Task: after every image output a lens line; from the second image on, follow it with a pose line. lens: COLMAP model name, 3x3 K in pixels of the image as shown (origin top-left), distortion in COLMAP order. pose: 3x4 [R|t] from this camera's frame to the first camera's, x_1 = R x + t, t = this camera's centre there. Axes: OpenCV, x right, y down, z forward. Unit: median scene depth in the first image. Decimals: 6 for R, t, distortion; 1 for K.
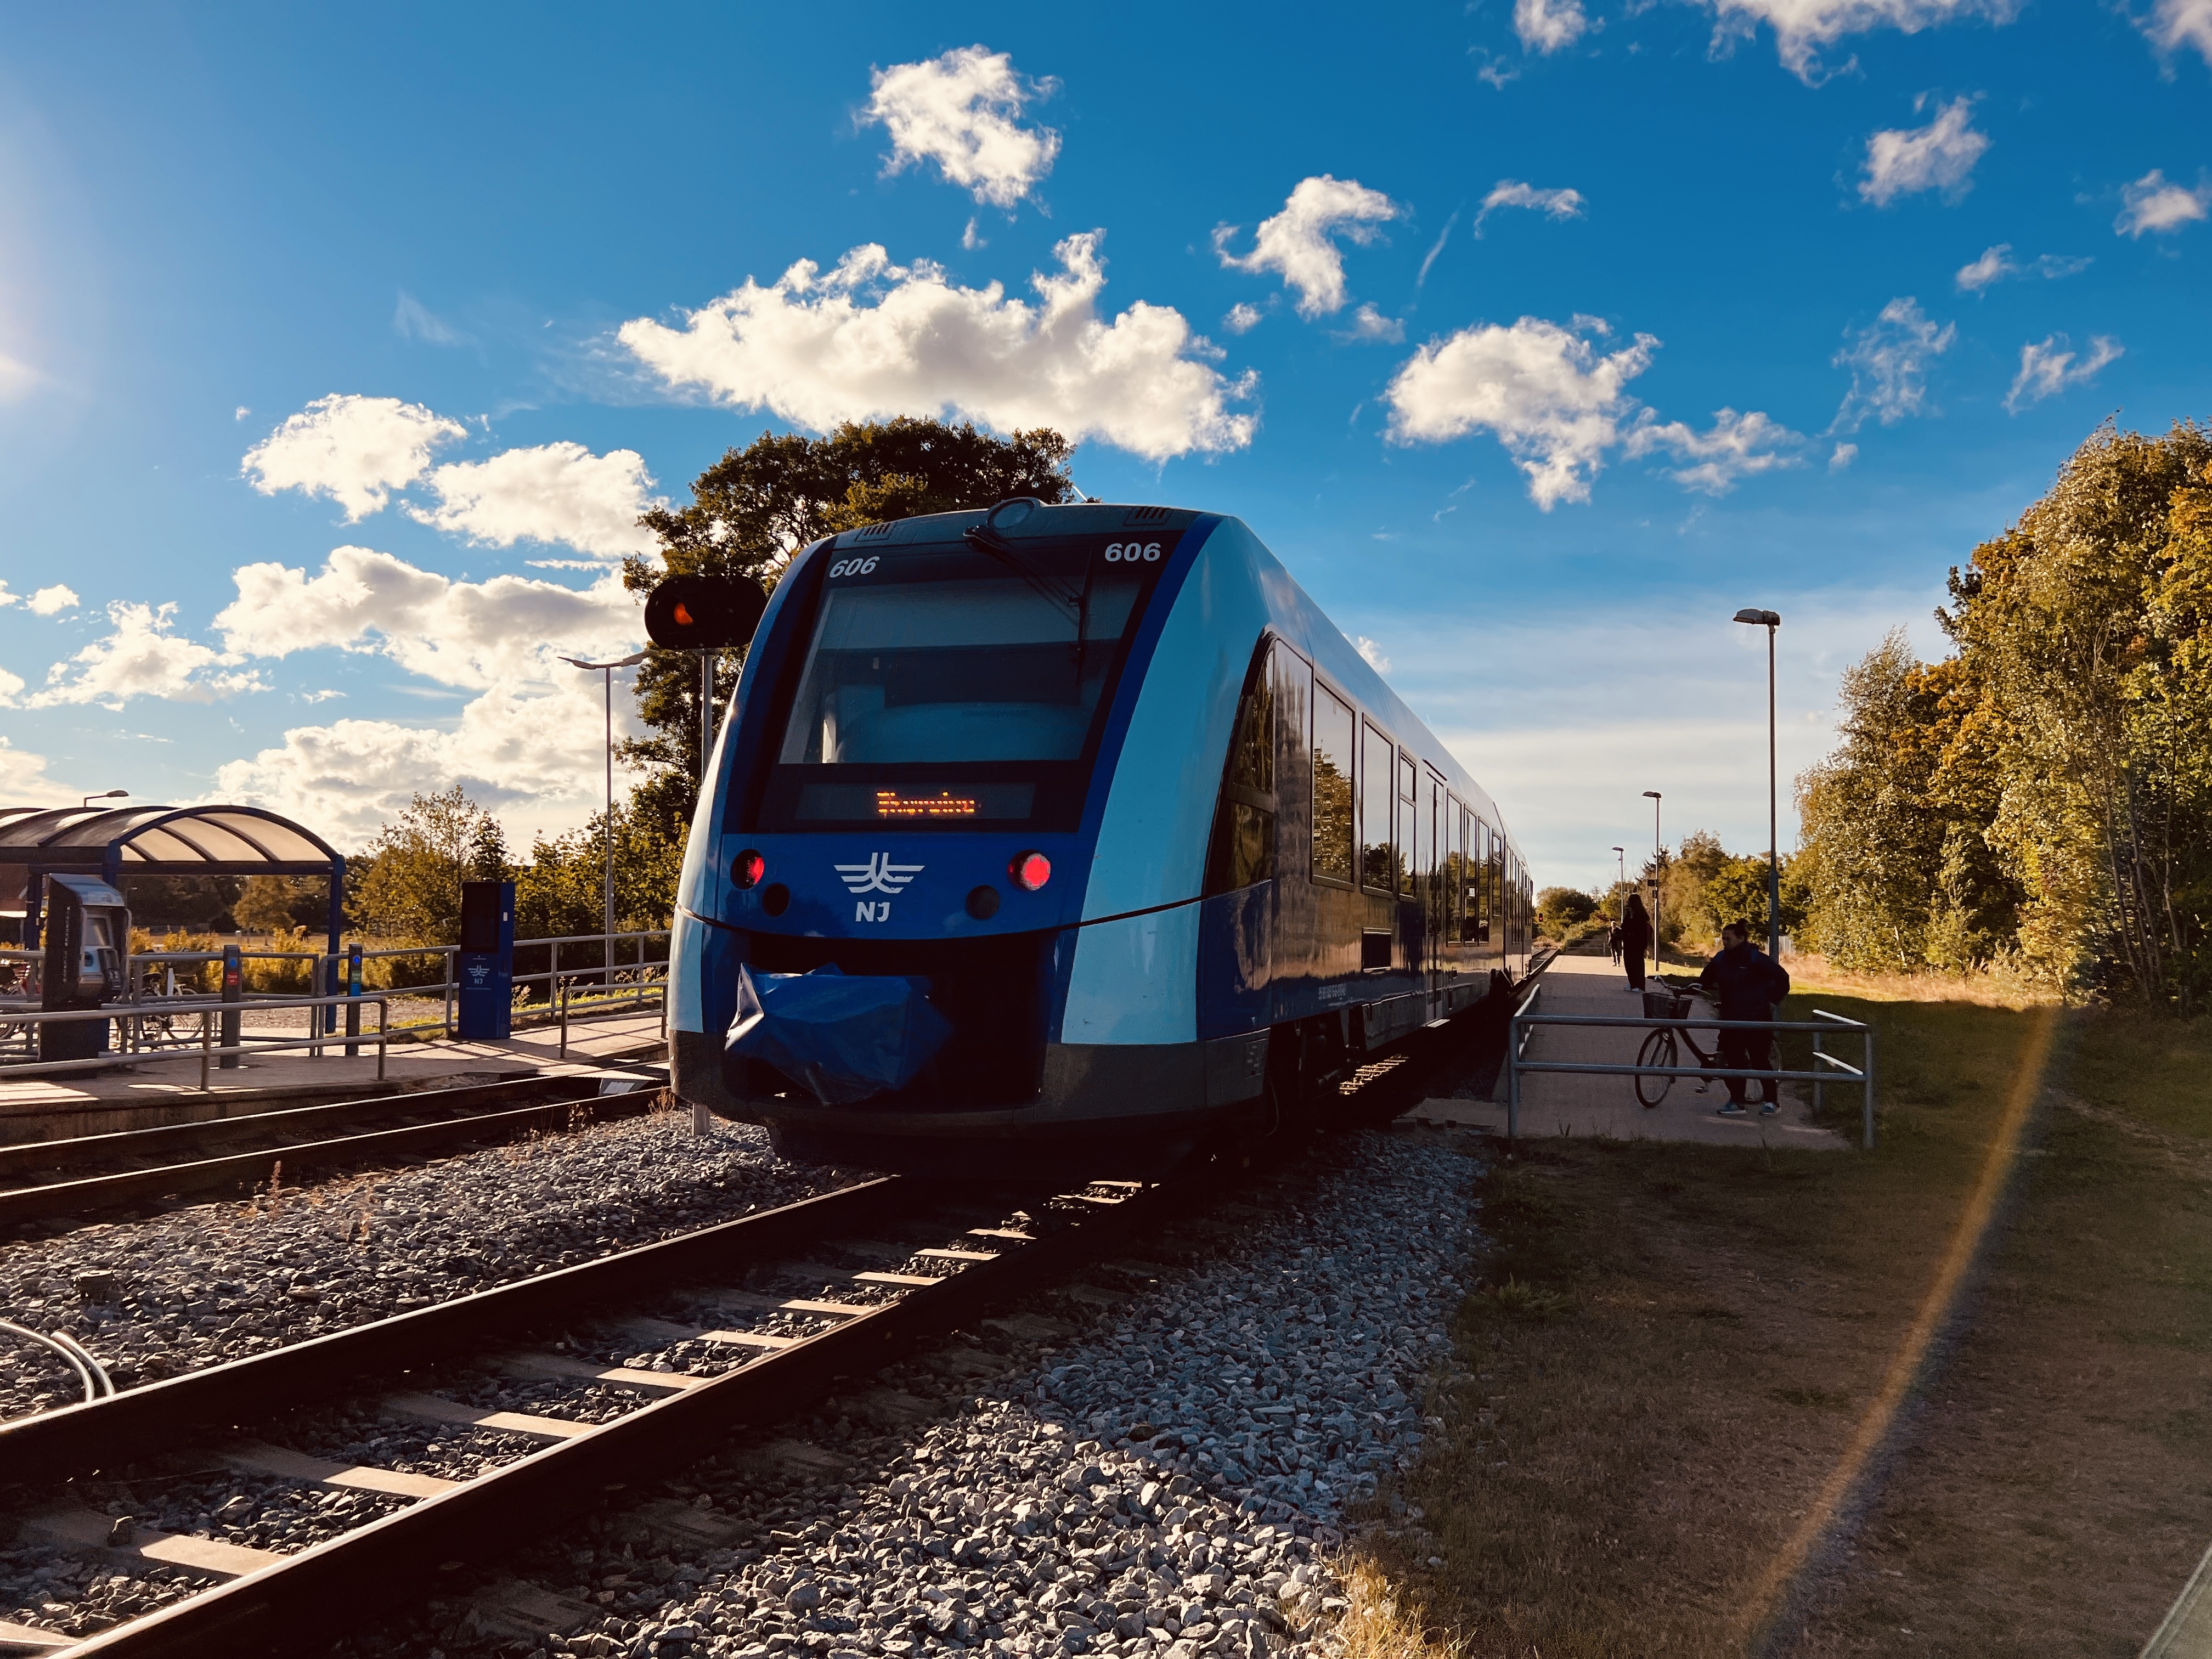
lens RADIAL K [[1653.5, 0, 1129.2], [0, 1653.5, 834.7], [0, 0, 1]] dist [0.155748, -0.393641]
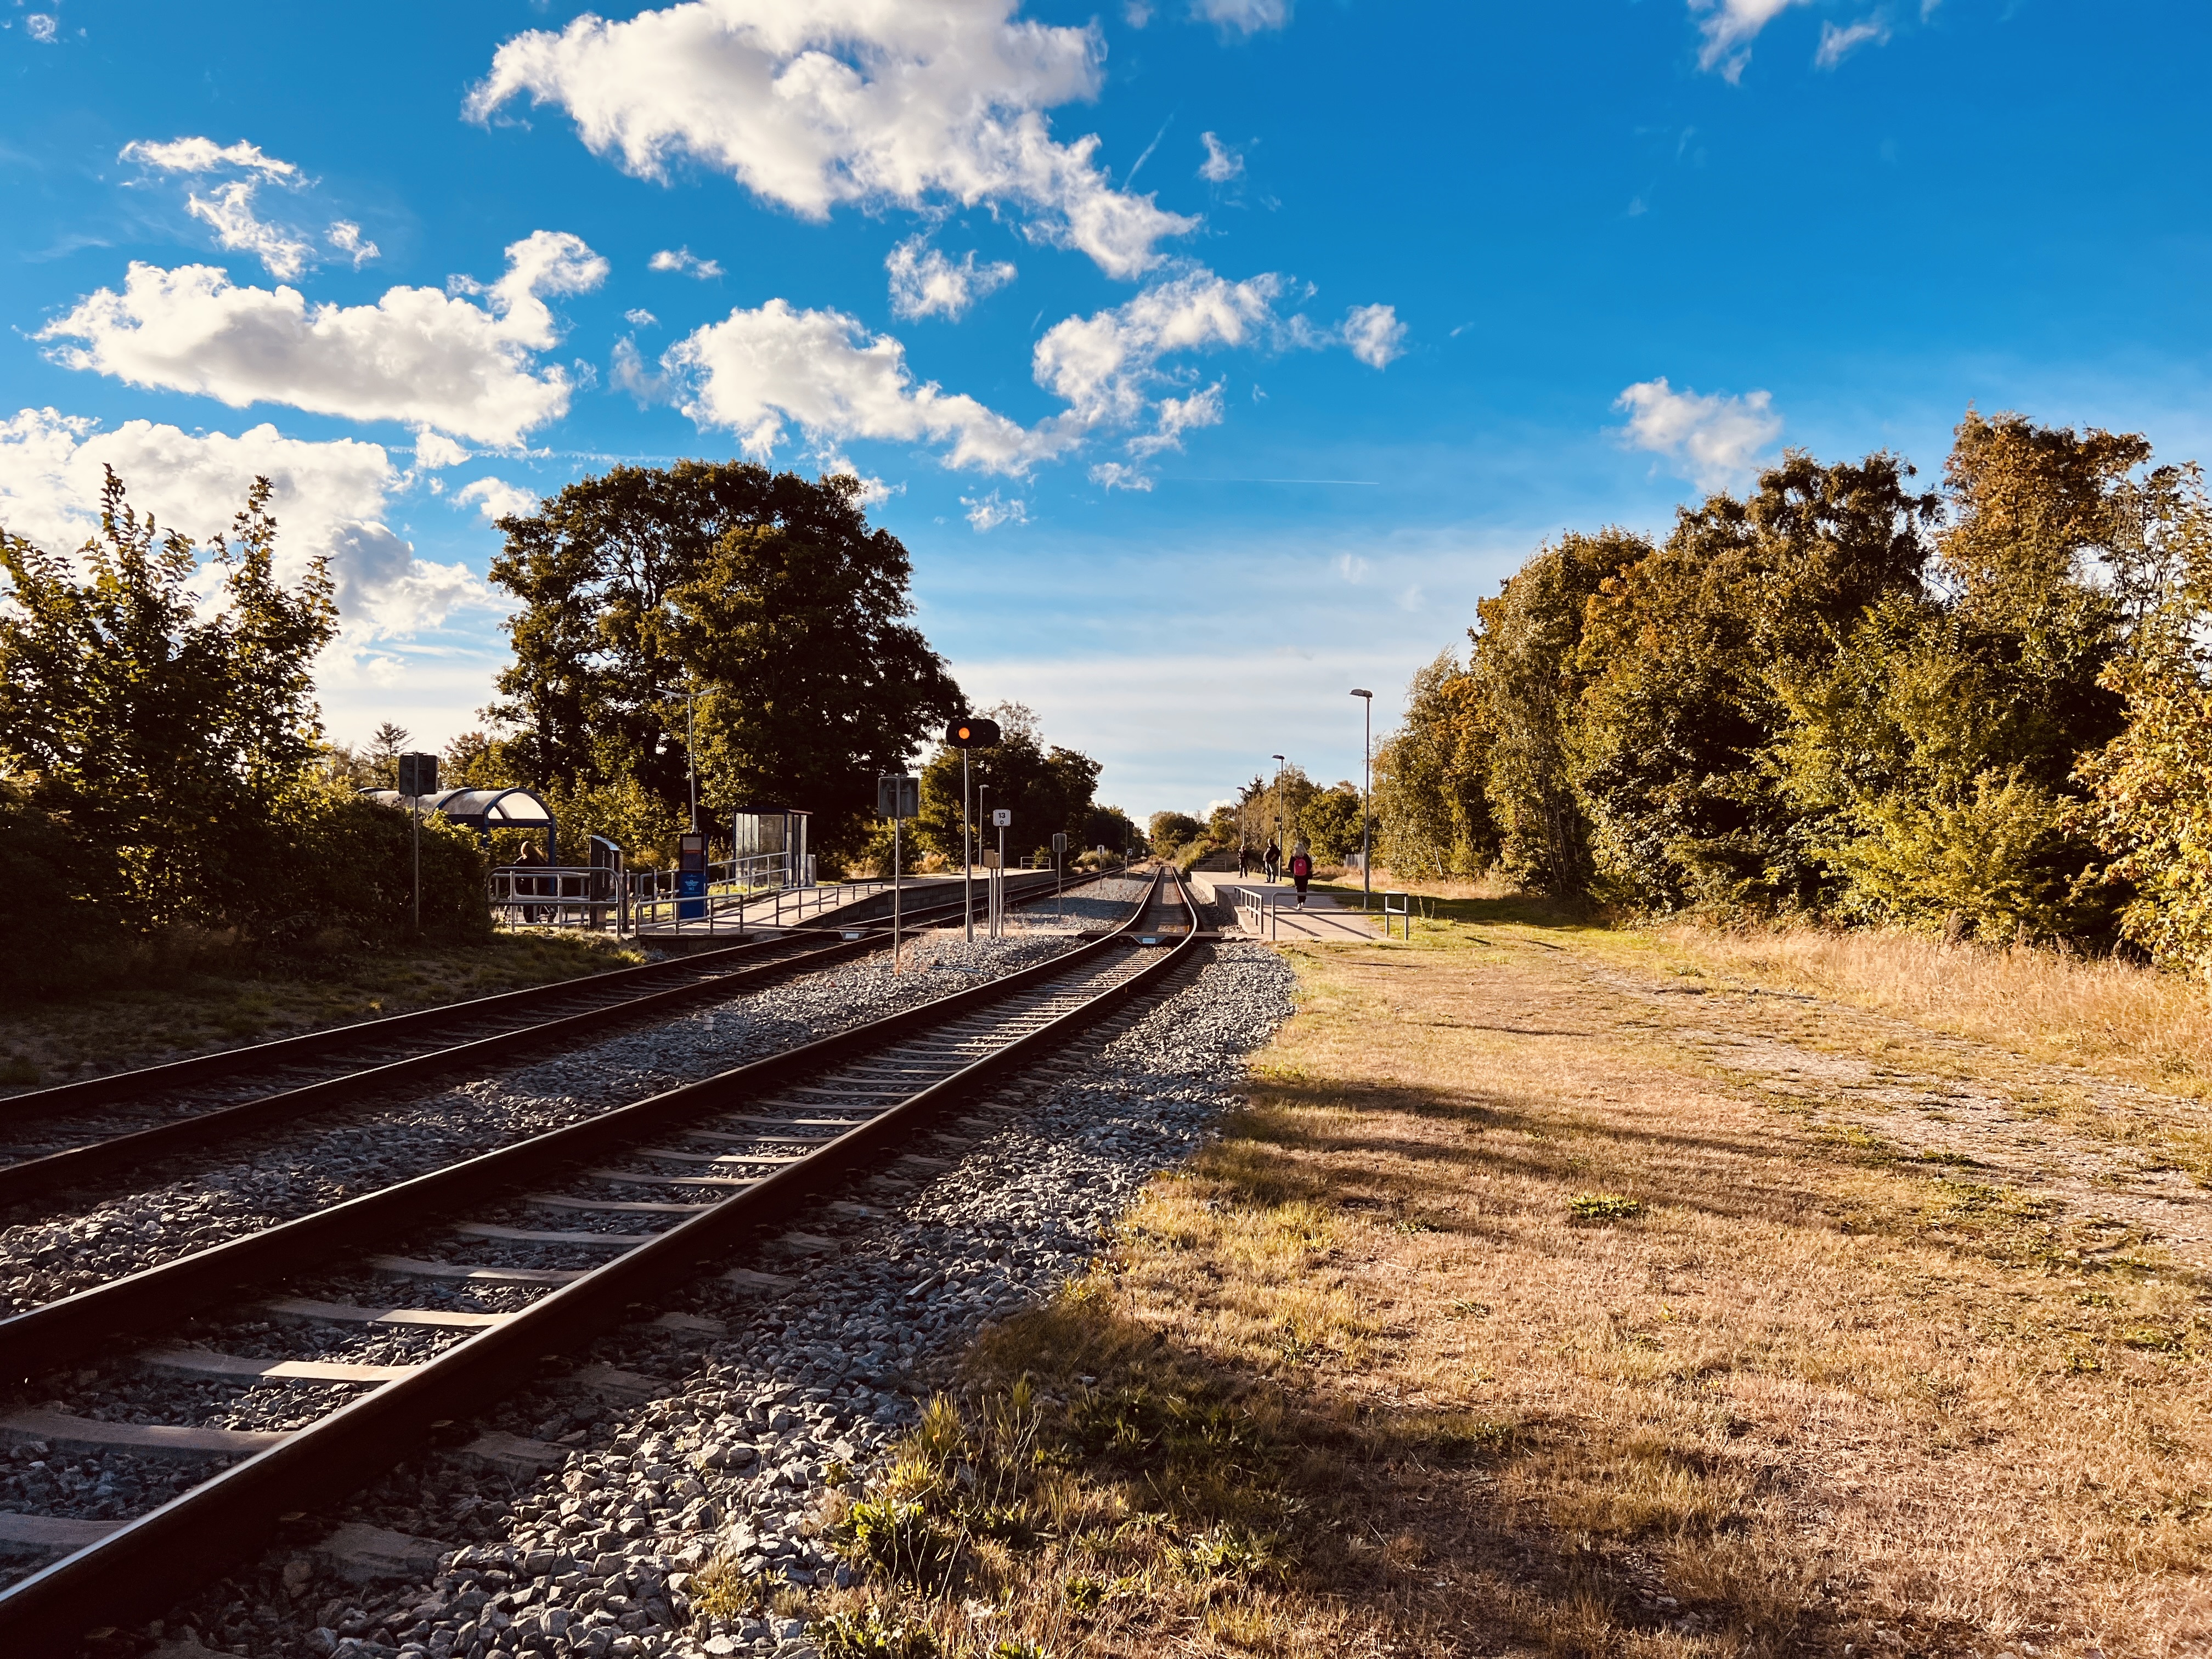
lens RADIAL K [[1671.7, 0, 1107.5], [0, 1671.7, 861.0], [0, 0, 1]] dist [0.044467, -0.051706]
pose [[0.974357, -0.009857, 0.224791, -0.134958], [-0.004280, 0.998047, 0.062318, -0.020881], [-0.224966, -0.061682, 0.972412, -0.315539]]
